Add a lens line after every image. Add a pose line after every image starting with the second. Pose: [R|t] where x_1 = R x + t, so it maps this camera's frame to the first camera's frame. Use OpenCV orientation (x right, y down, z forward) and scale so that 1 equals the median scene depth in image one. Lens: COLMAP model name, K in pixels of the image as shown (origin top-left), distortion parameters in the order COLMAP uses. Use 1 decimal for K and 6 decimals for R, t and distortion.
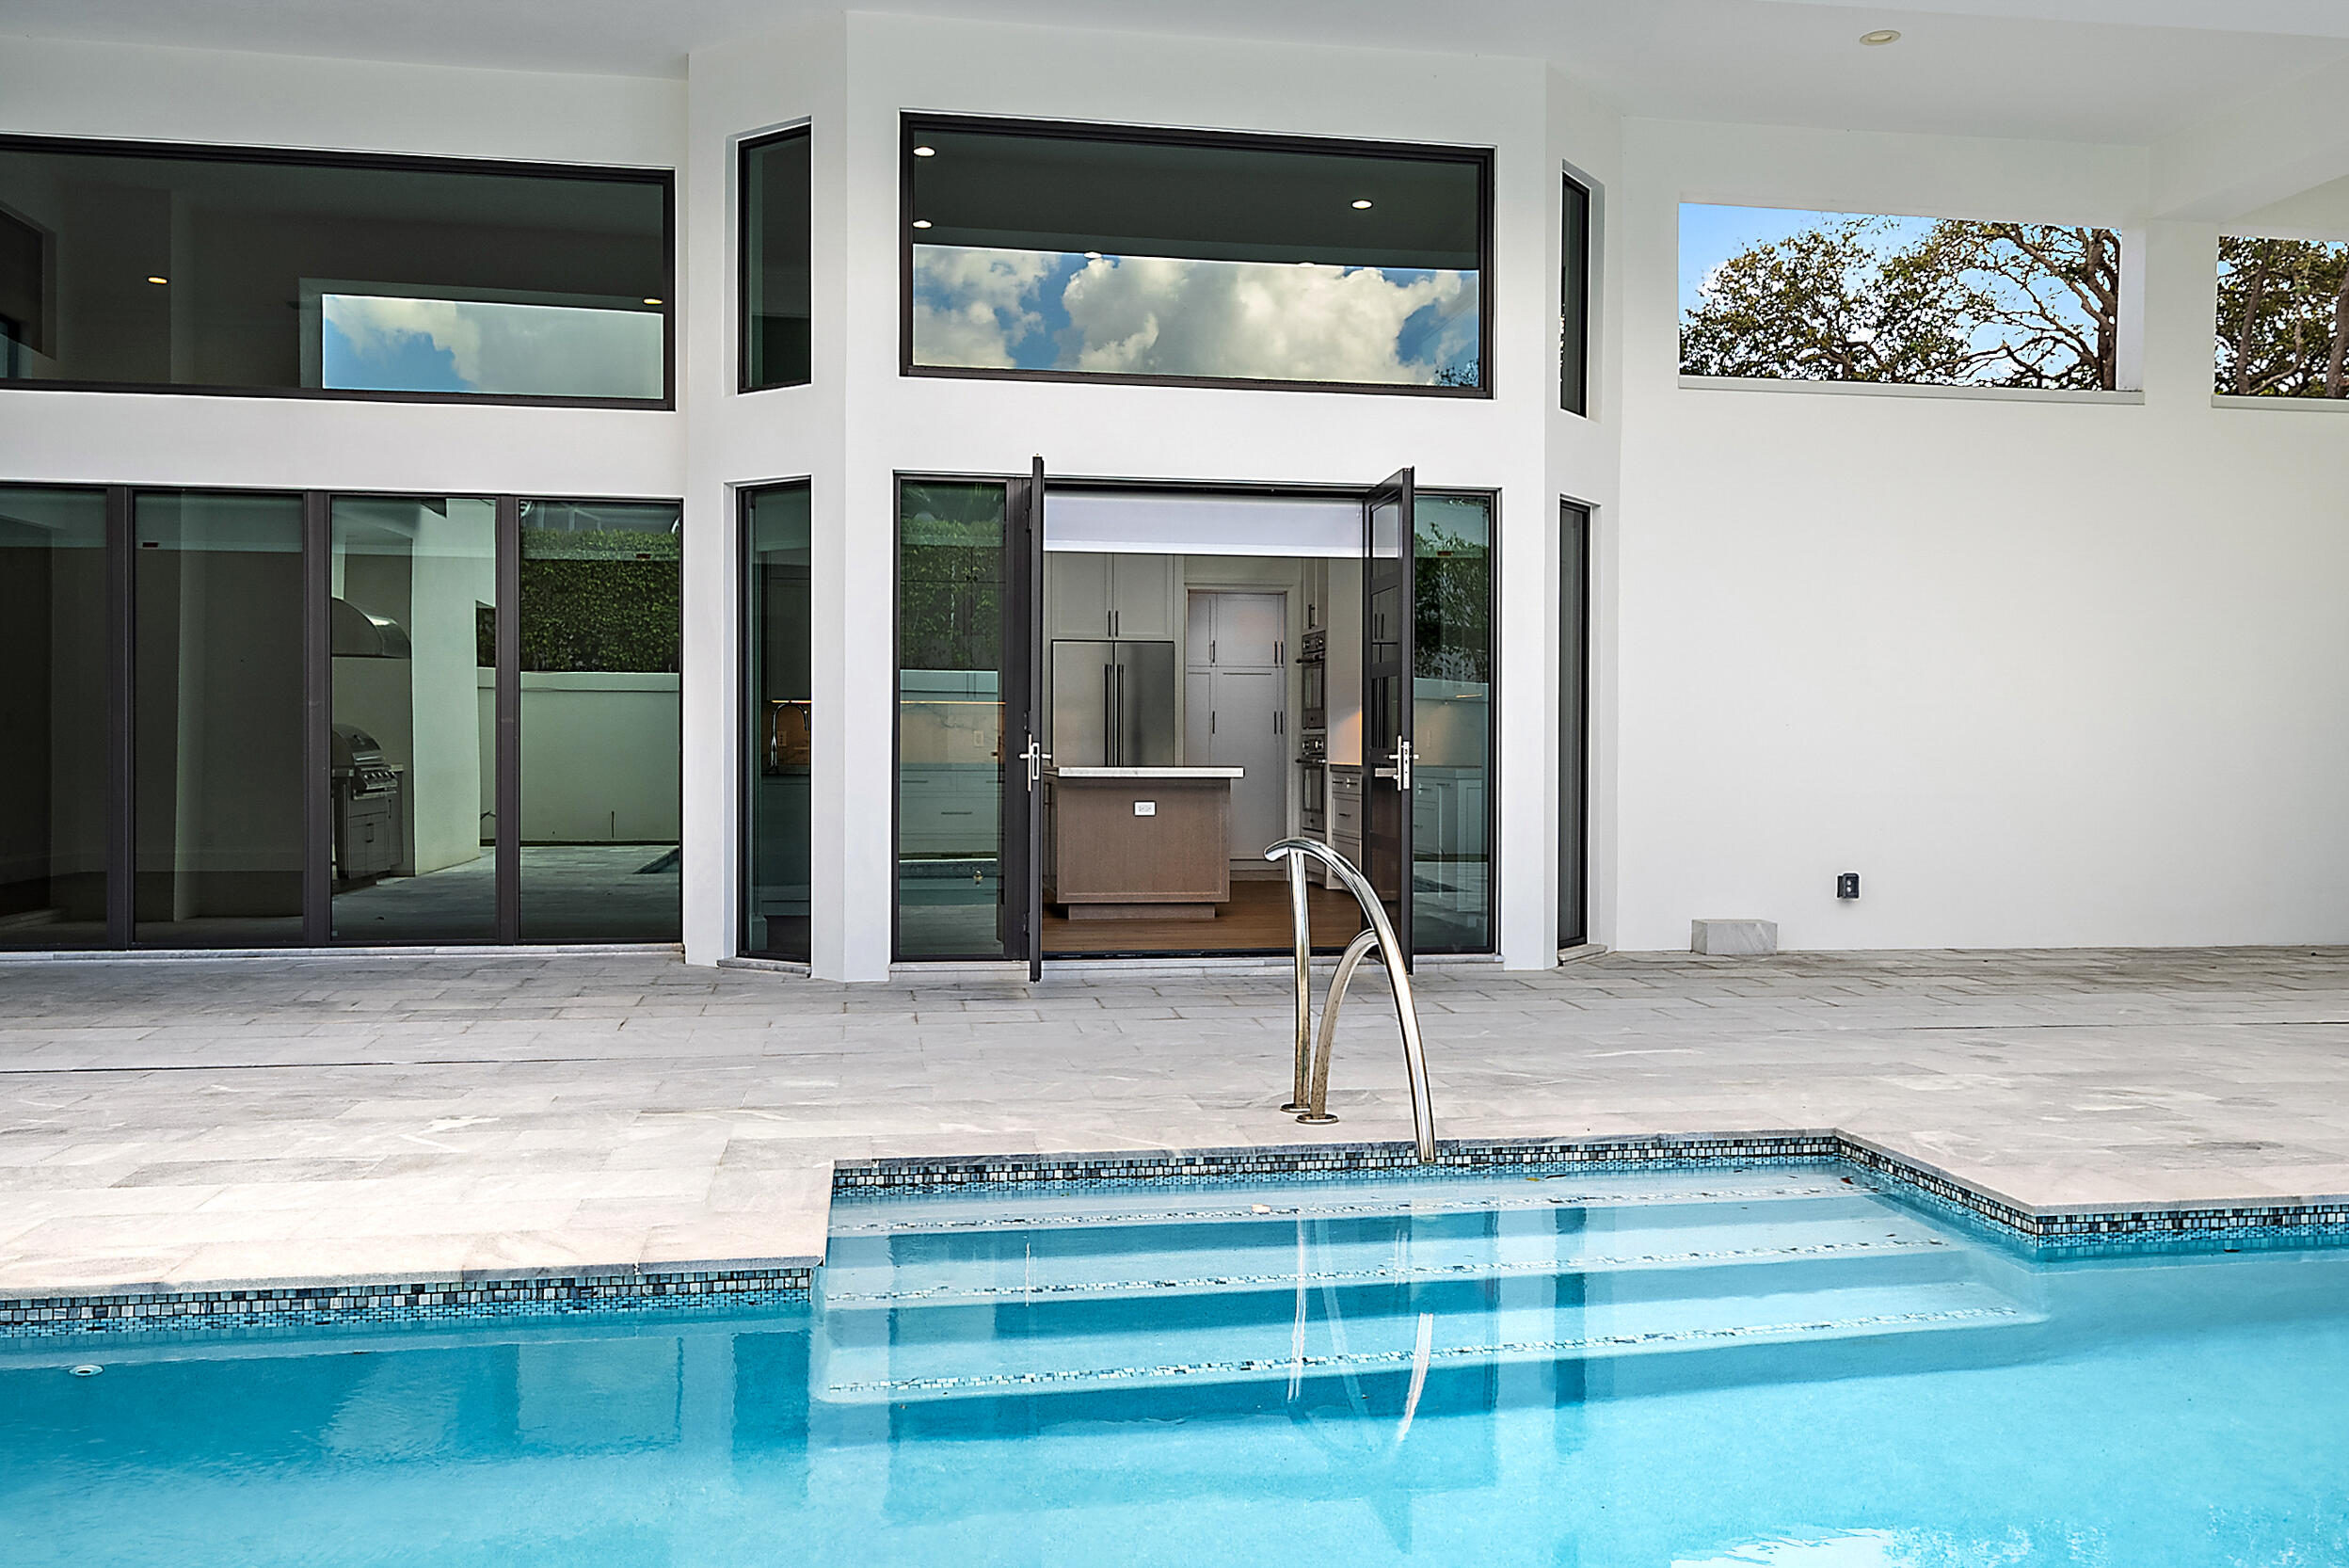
lens RADIAL K [[1846.0, 0, 1174.5], [0, 1846.0, 784.0], [0, 0, 1]] dist [0.005982, -0.001948]
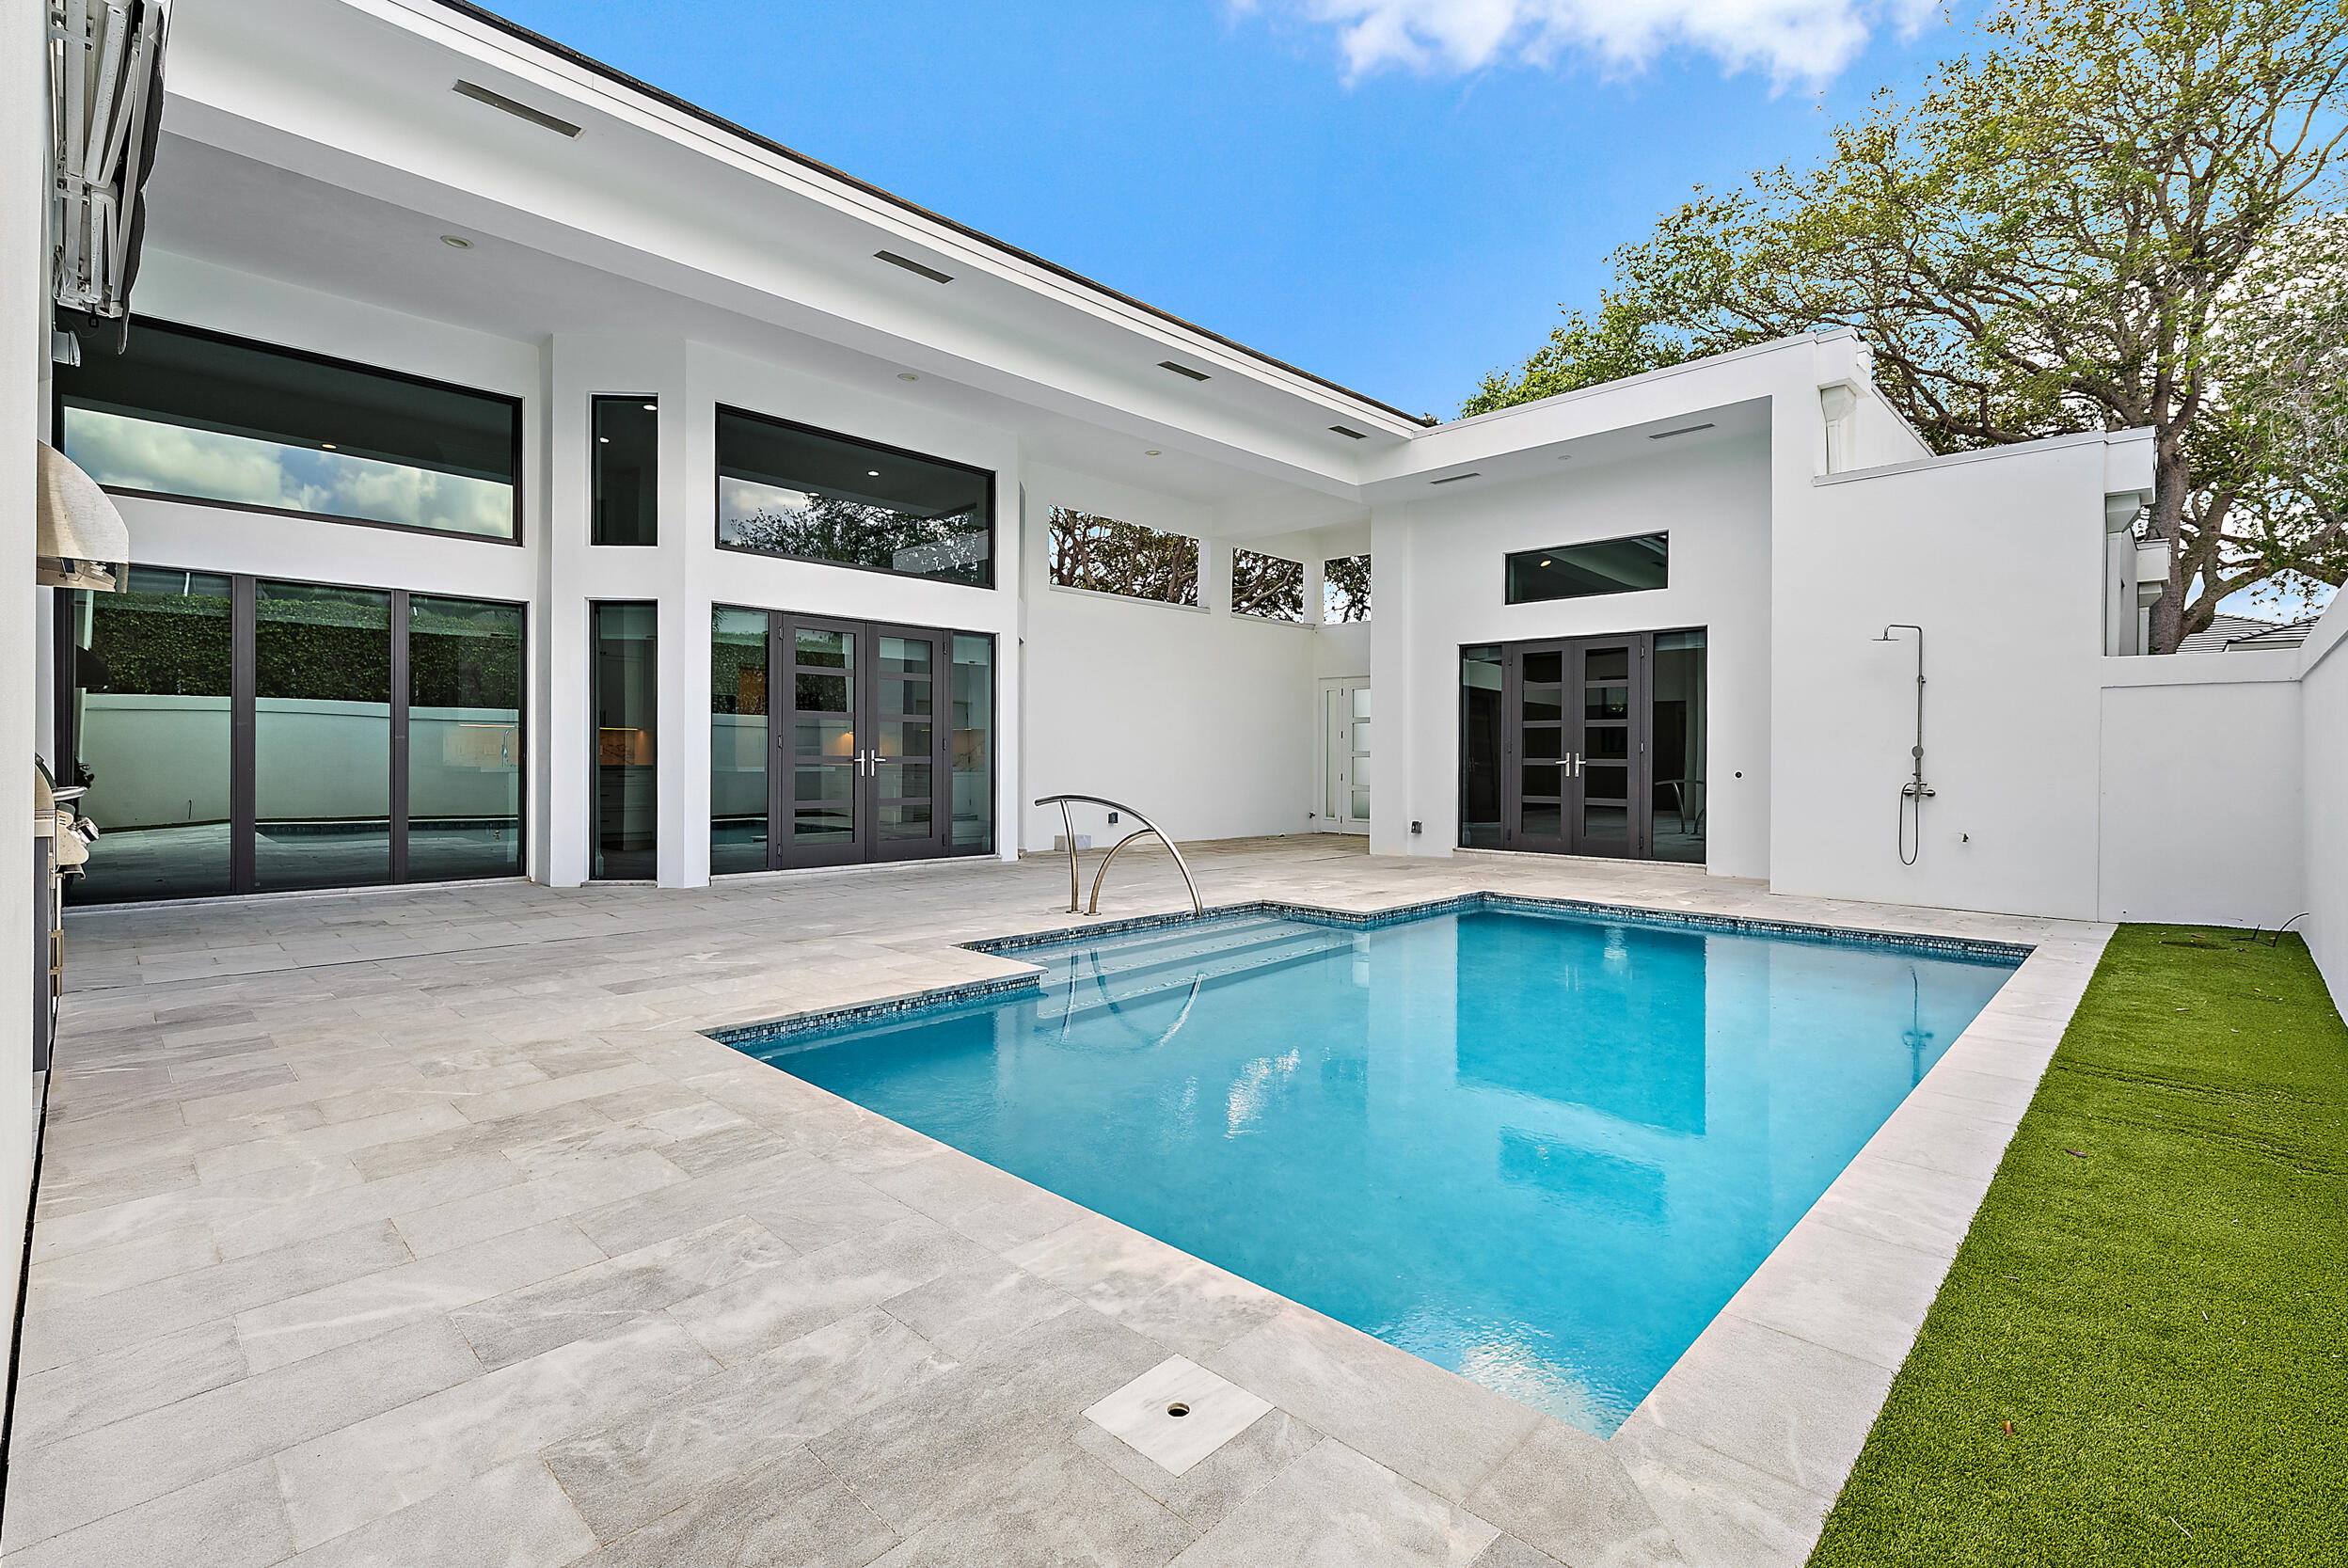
lens RADIAL K [[1050.5, 0, 1174.0], [0, 1050.5, 784.0], [0, 0, 1]] dist [0.012810, 0.000015]
pose [[0.806066, -0.014236, 0.591655, -0.394133], [0.010051, 0.999896, 0.010364, 0.001390], [-0.591741, -0.002407, 0.806125, -0.090329]]
